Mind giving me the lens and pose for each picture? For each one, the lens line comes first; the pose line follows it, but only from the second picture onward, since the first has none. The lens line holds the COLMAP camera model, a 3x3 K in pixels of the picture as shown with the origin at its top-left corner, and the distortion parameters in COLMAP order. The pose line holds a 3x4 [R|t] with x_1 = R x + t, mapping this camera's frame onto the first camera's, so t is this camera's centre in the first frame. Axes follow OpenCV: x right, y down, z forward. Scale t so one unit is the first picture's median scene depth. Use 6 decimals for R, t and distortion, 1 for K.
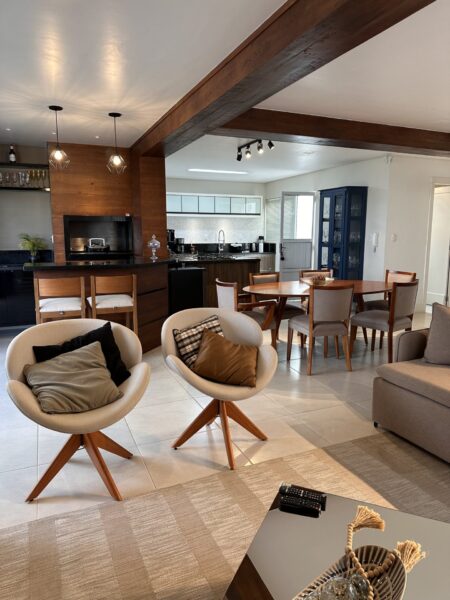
lens RADIAL K [[423.8, 0, 223.2], [0, 423.8, 291.9], [0, 0, 1]] dist [-0.001313, -0.003275]
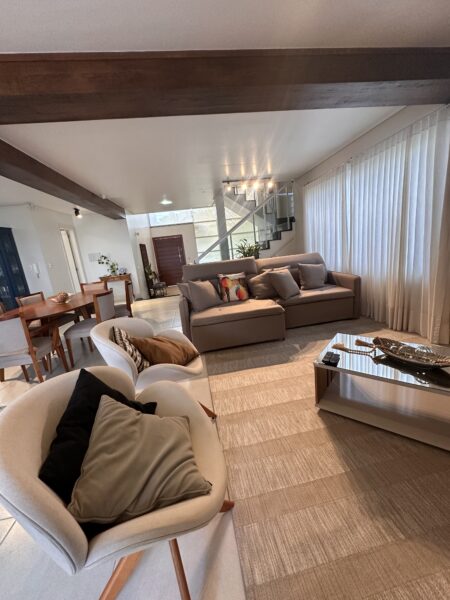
lens RADIAL K [[239.0, 0, 225.0], [0, 239.0, 300.0], [0, 0, 1]] dist [-0.001992, -0.000303]
pose [[0.258466, -0.238547, 0.936104, -0.564898], [0.241952, 0.954130, 0.176336, -0.051844], [-0.935230, 0.180915, 0.304328, 0.659007]]
